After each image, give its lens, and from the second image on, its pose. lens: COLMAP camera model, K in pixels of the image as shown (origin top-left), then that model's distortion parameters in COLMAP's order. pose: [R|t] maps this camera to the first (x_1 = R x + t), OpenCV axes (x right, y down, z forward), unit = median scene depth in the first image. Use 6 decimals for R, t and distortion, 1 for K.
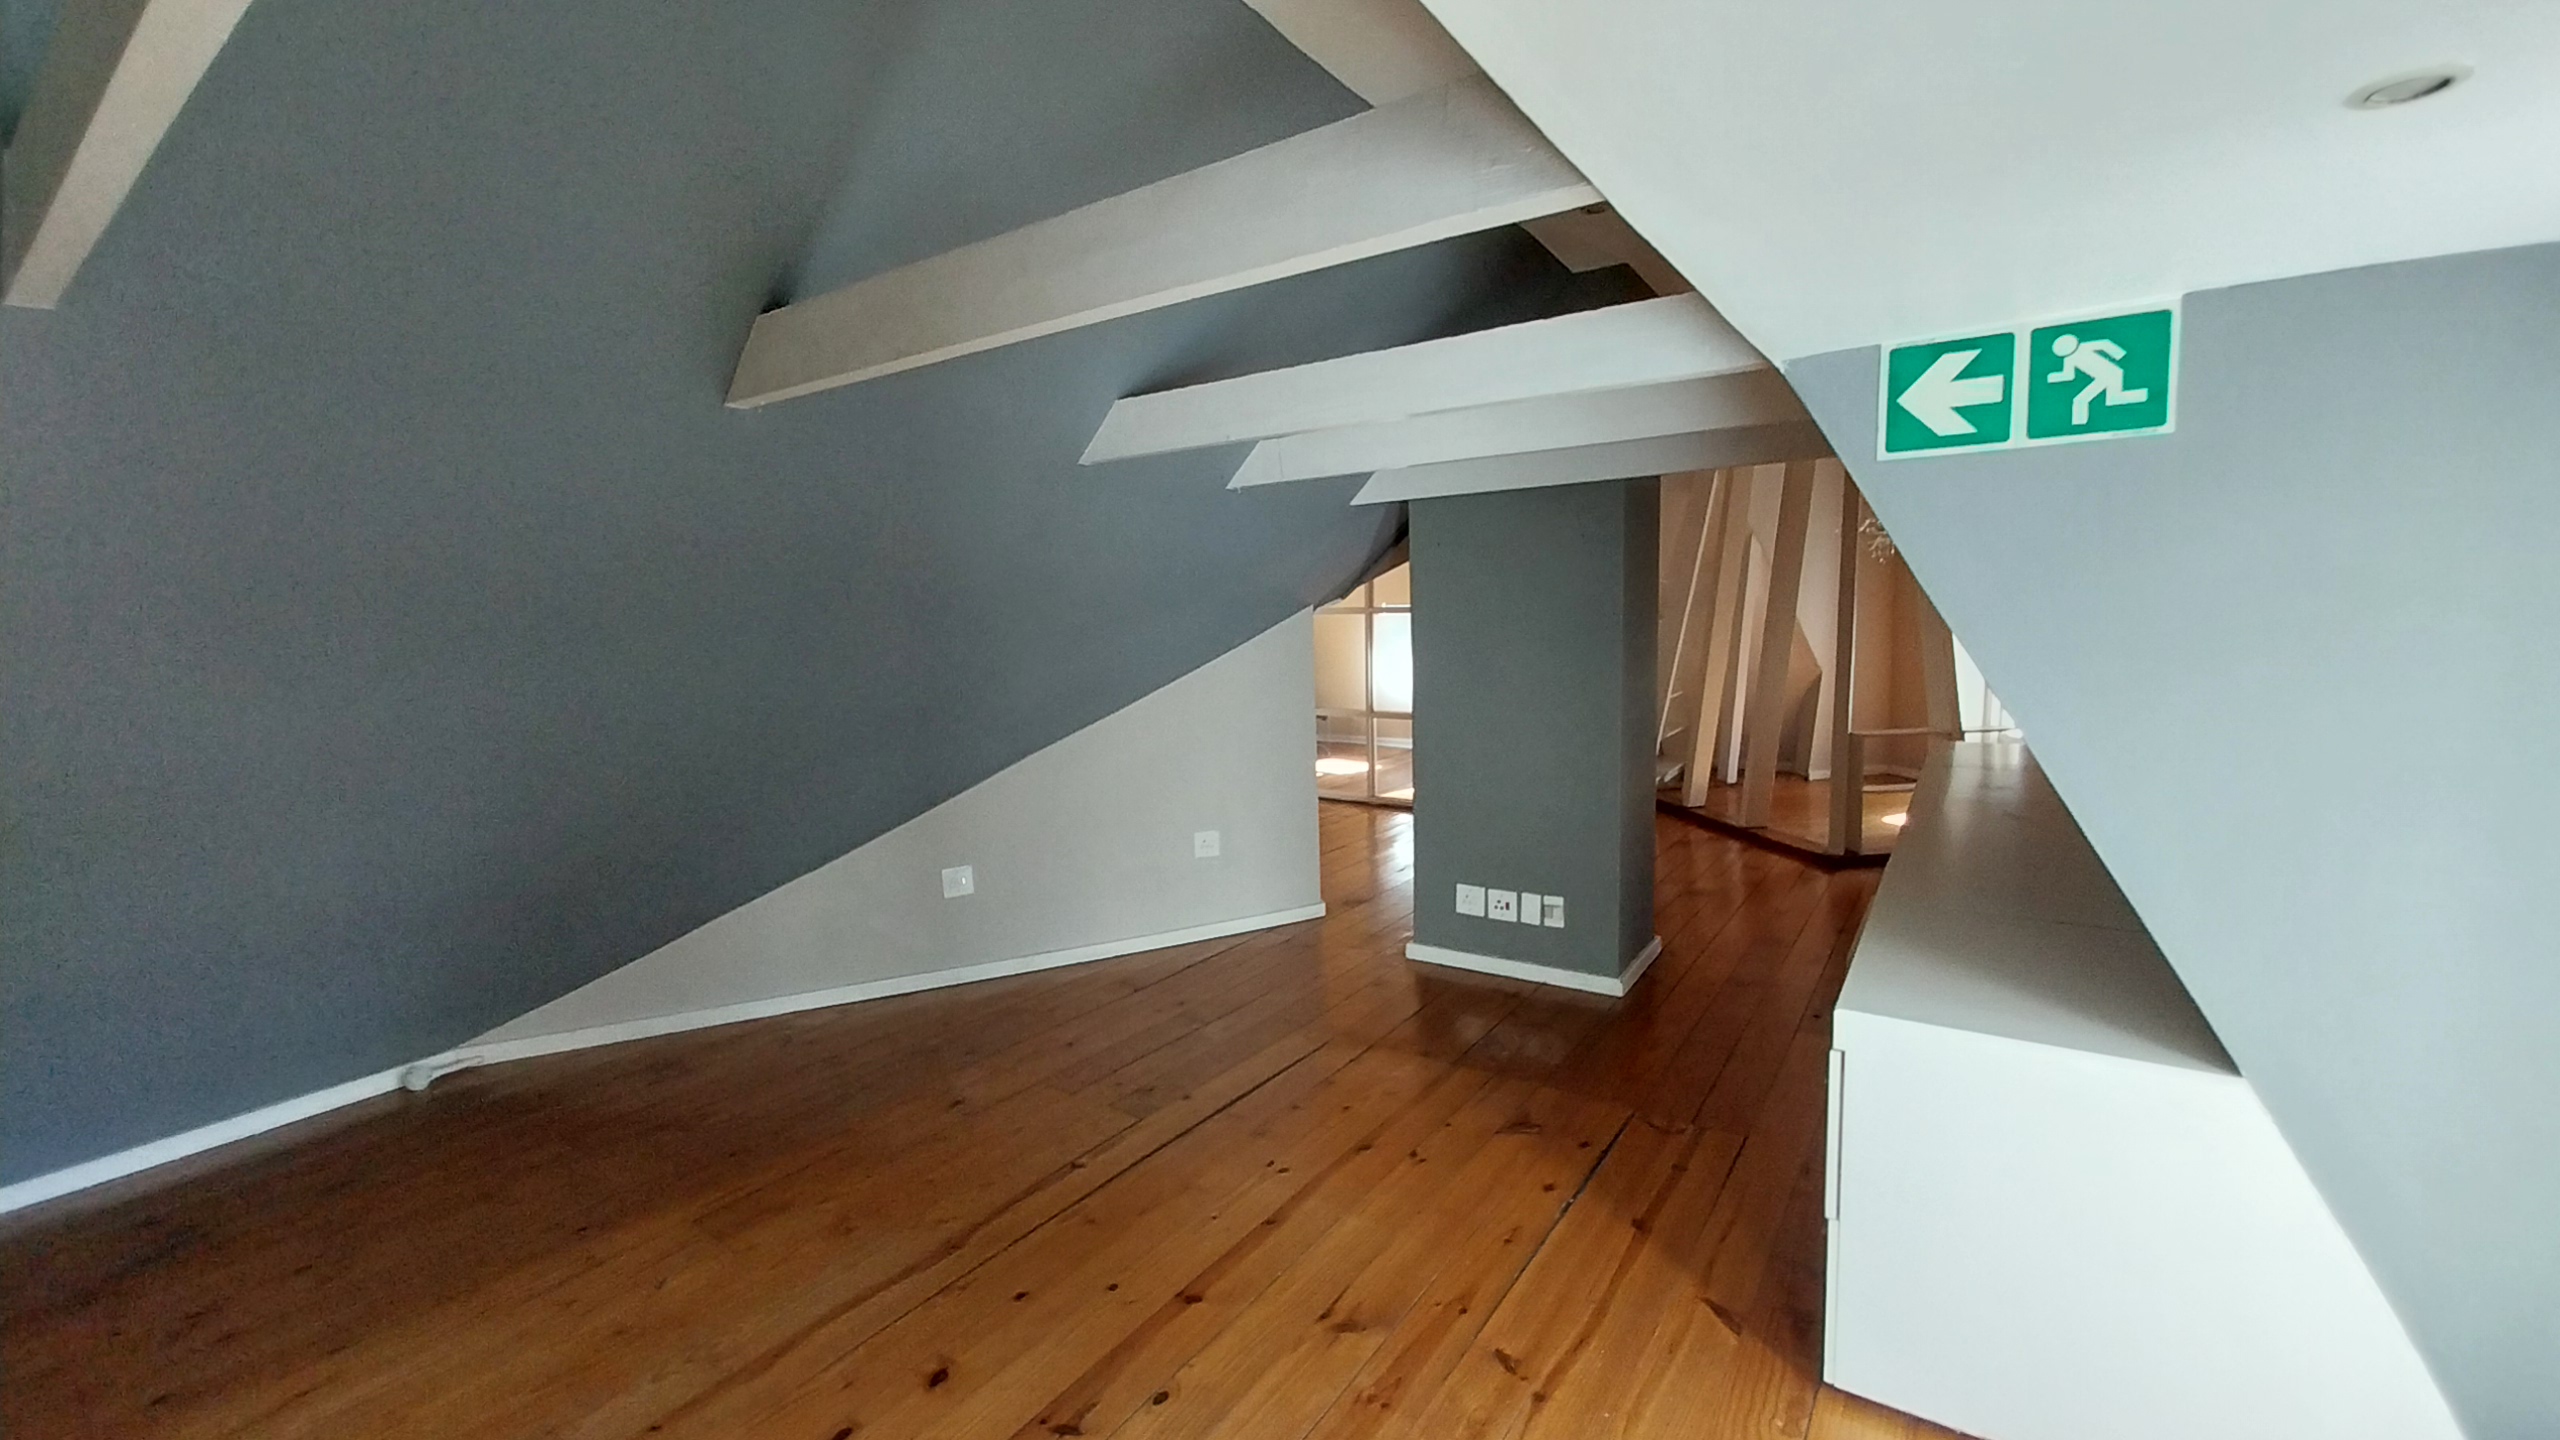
lens RADIAL K [[1005.0, 0, 1274.6], [0, 1005.0, 715.4], [0, 0, 1]] dist [0.011118, -0.009506]
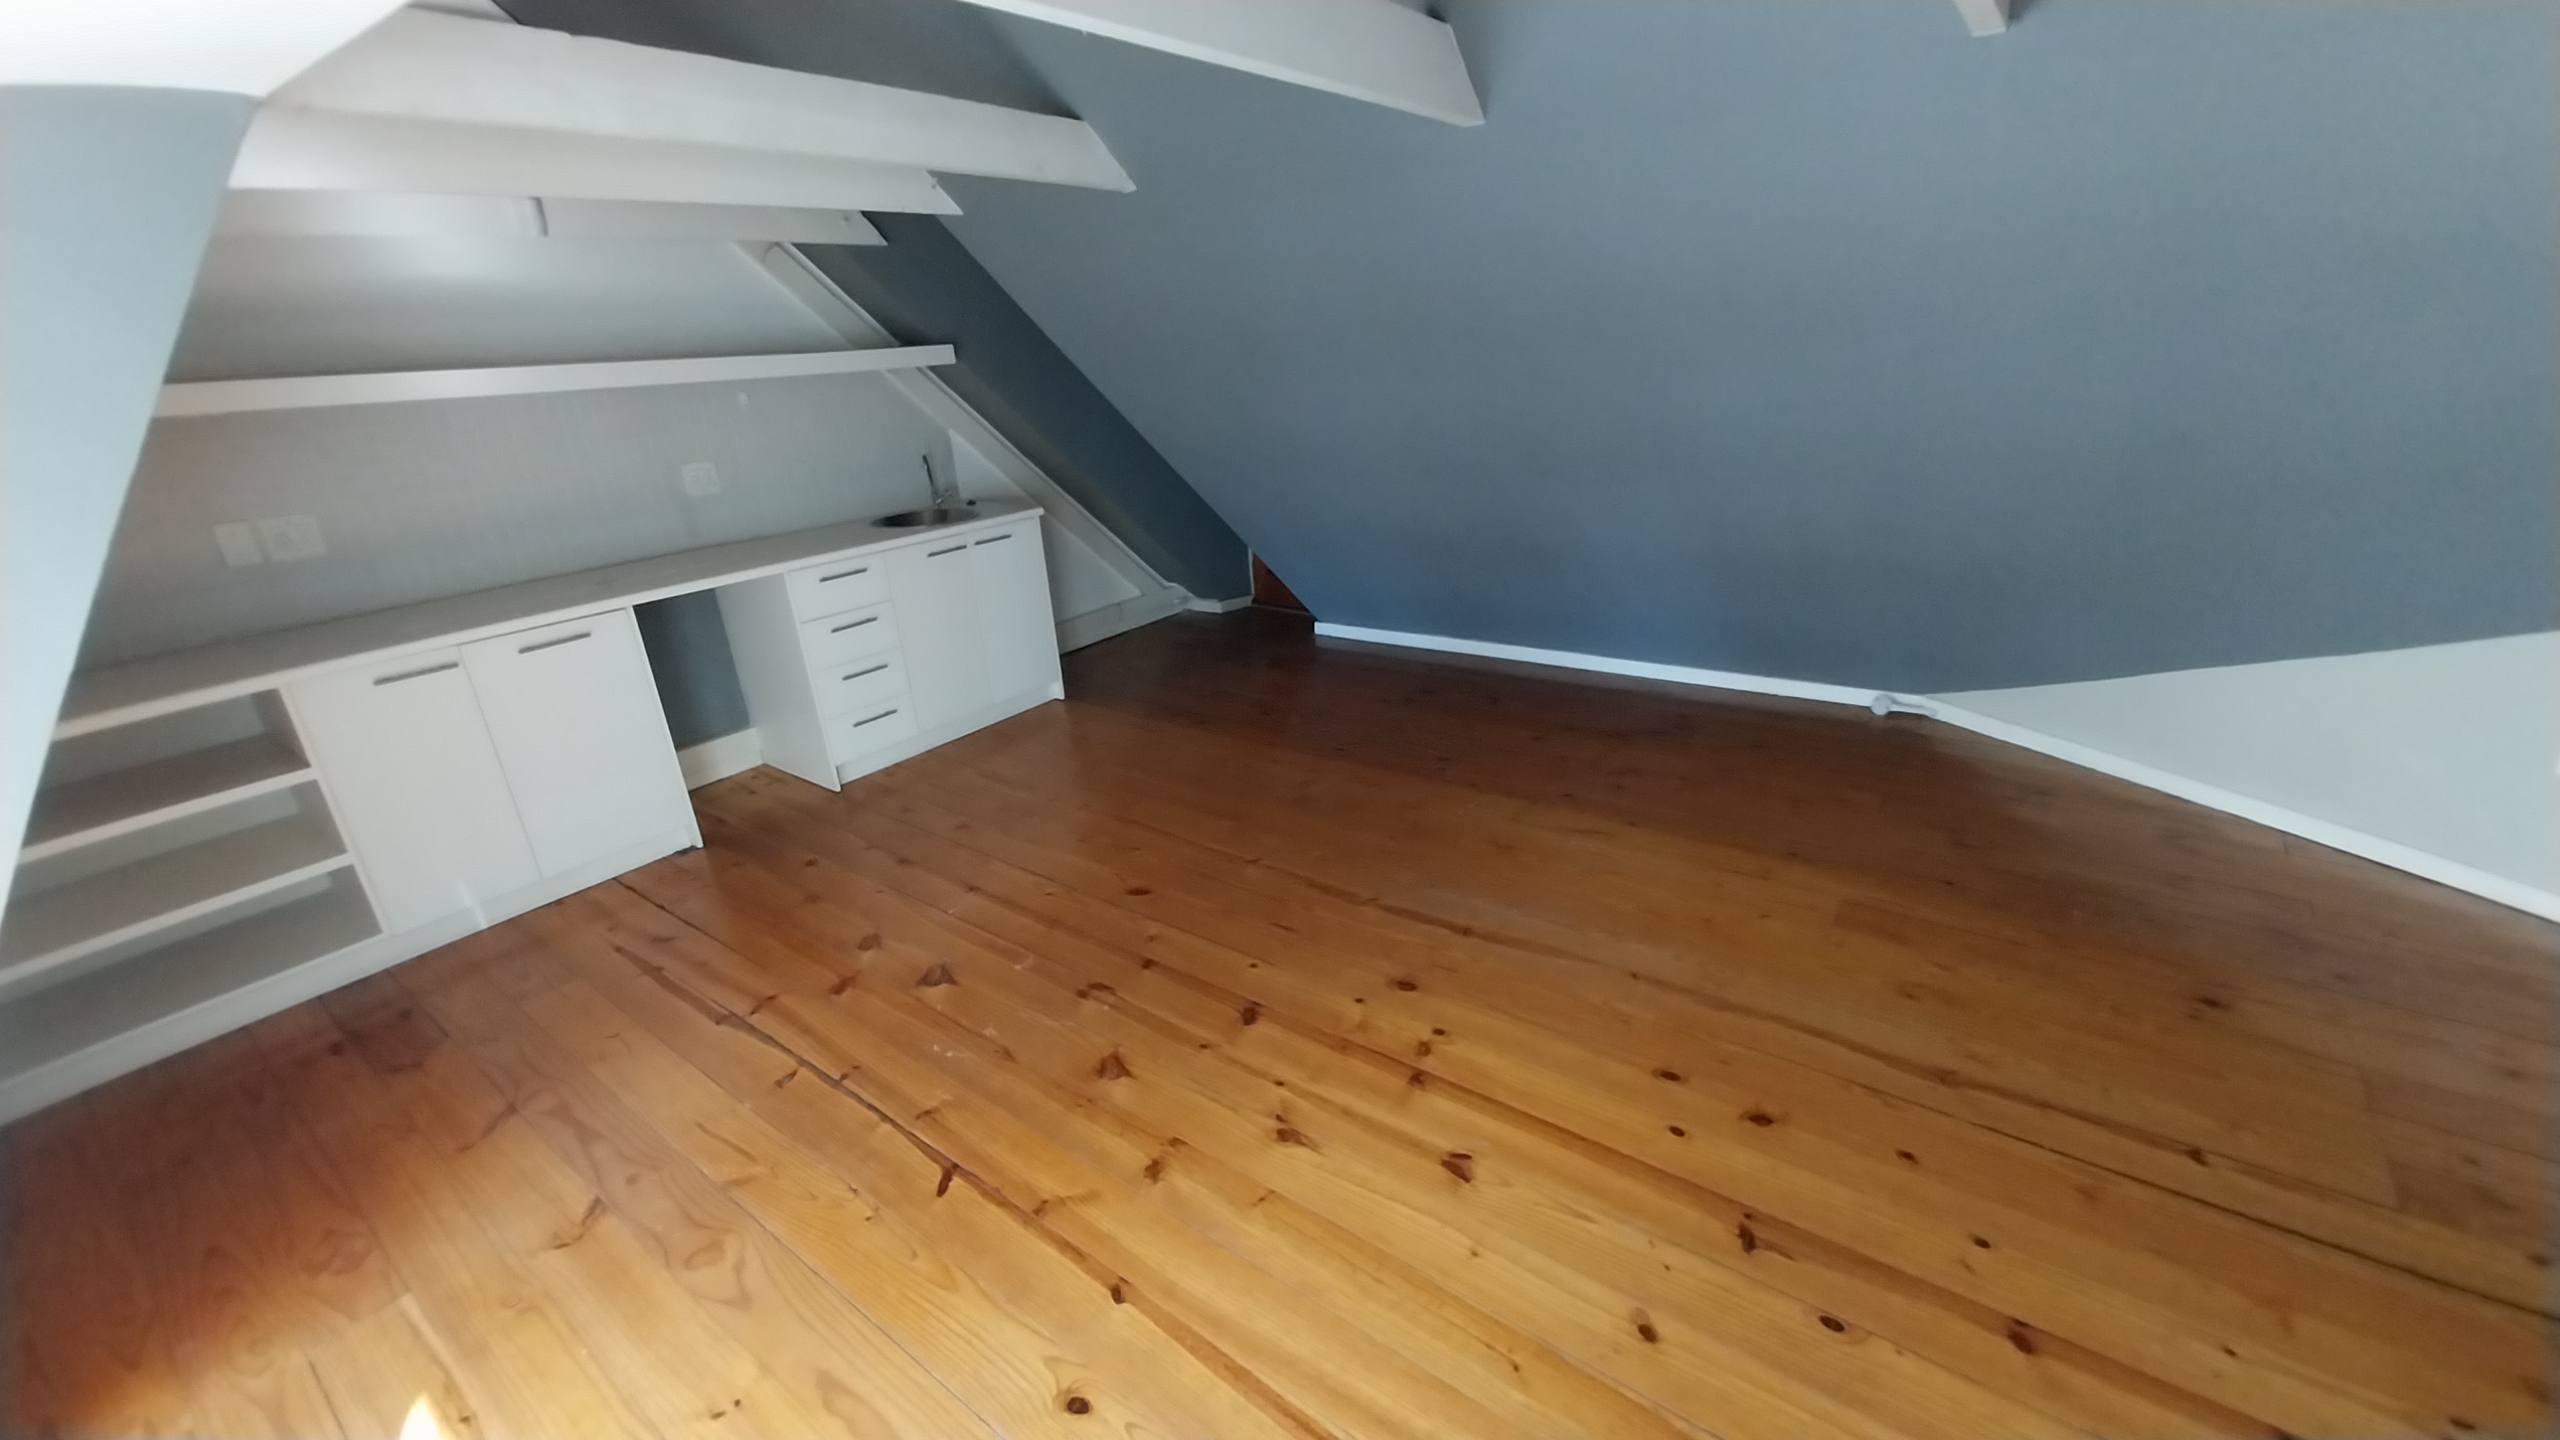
lens RADIAL K [[1005.0, 0, 1284.4], [0, 1005.0, 724.3], [0, 0, 1]] dist [0.011118, -0.009506]
pose [[-0.034246, 0.384050, -0.922677, 0.399898], [-0.042121, 0.921844, 0.385266, -0.069105], [0.998525, 0.052058, -0.015392, 0.441997]]
